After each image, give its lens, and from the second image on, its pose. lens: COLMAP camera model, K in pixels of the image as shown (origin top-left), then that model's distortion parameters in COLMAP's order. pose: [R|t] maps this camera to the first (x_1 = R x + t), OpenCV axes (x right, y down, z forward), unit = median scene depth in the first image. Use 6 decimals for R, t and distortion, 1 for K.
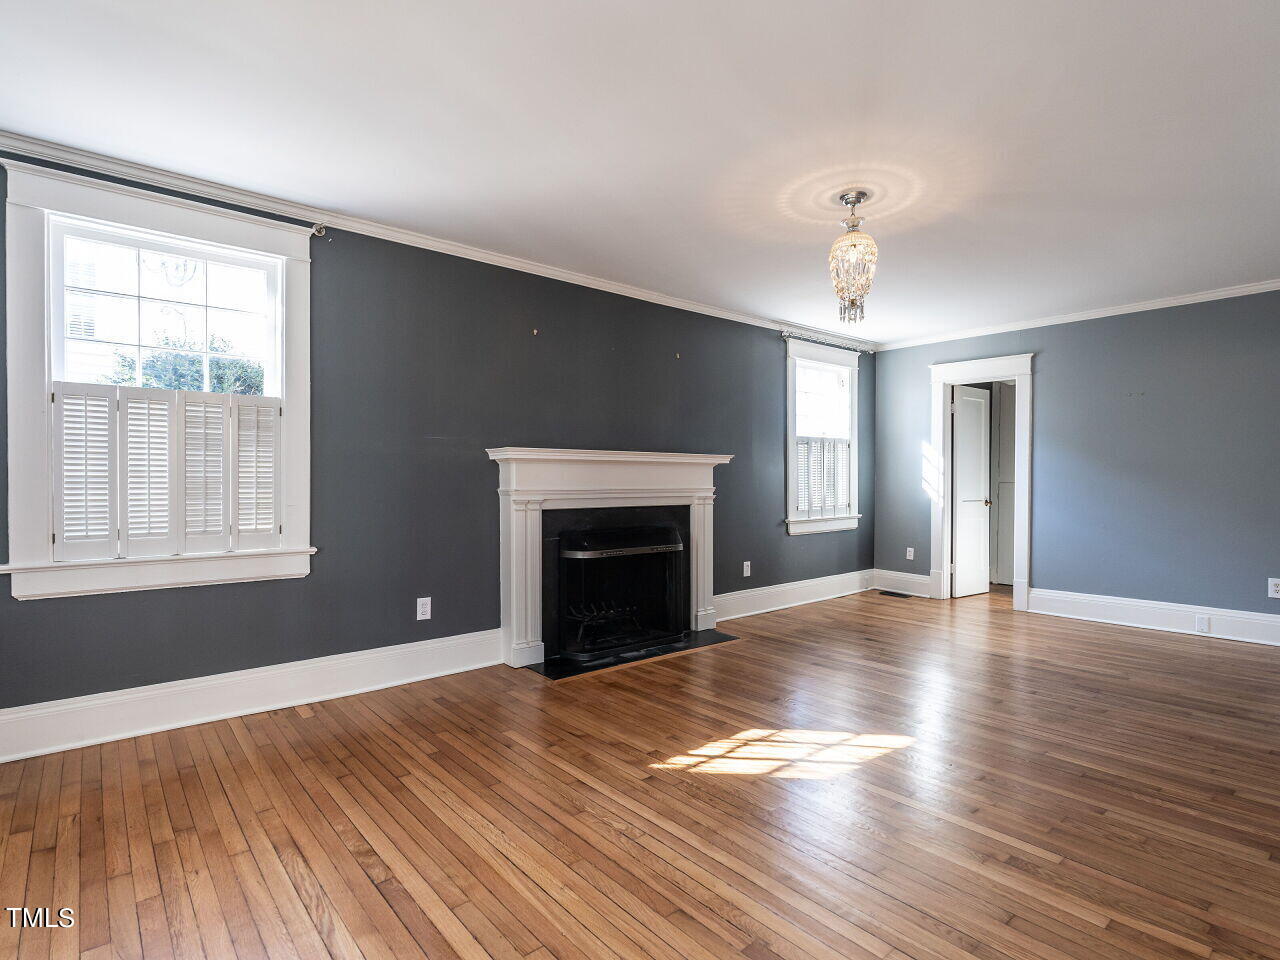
lens RADIAL K [[674.5, 0, 644.1], [0, 674.5, 486.1], [0, 0, 1]] dist [-0.004193, 0.000027]
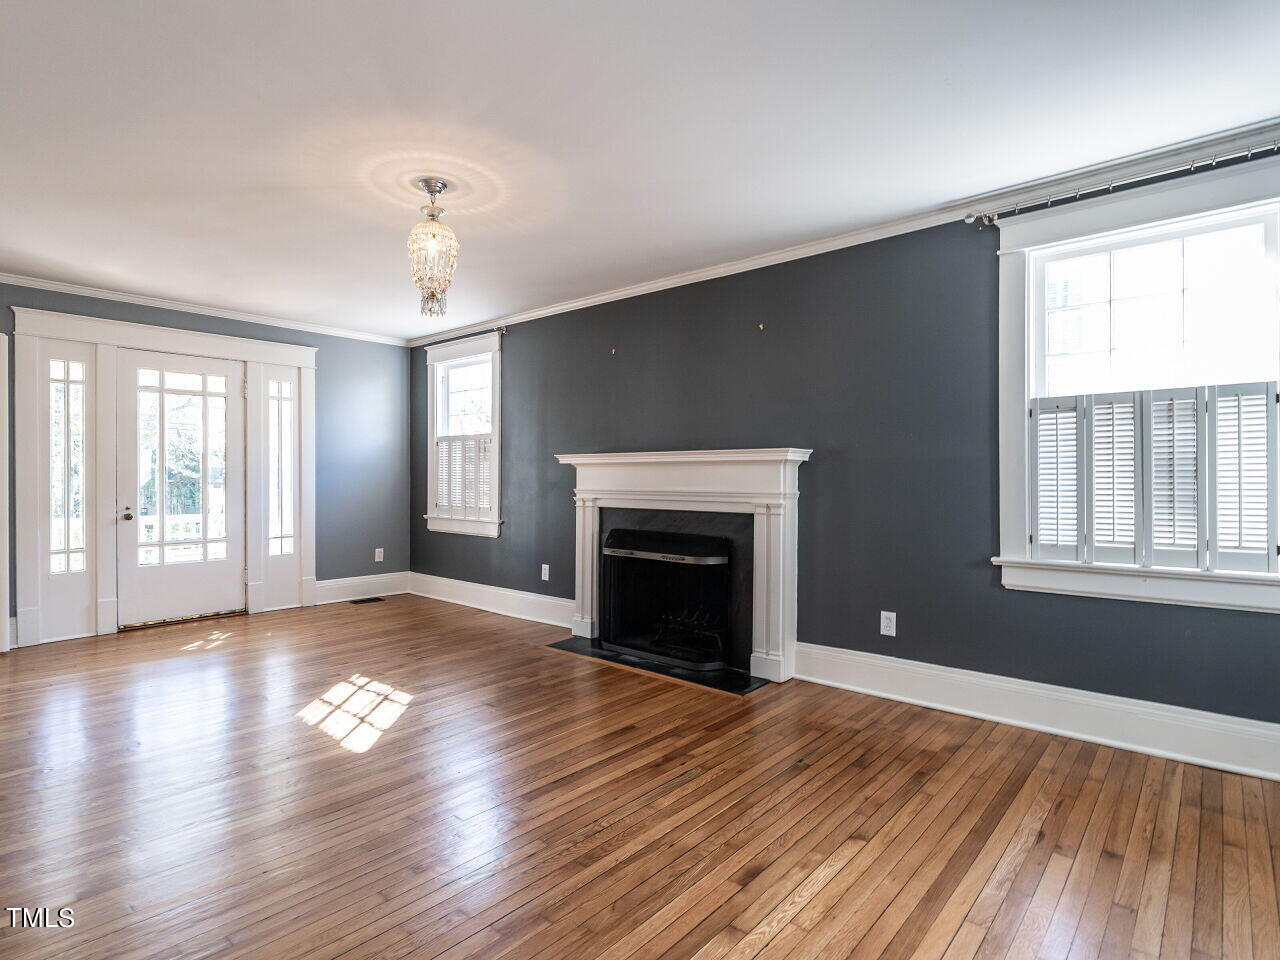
lens RADIAL K [[709.1, 0, 644.9], [0, 709.1, 481.9], [0, 0, 1]] dist [-0.001762, 0.000715]
pose [[0.123701, 0.000140, -0.992320, 1.014331], [-0.018511, 0.999826, -0.002167, -0.006175], [0.992147, 0.018637, 0.123682, 0.894175]]
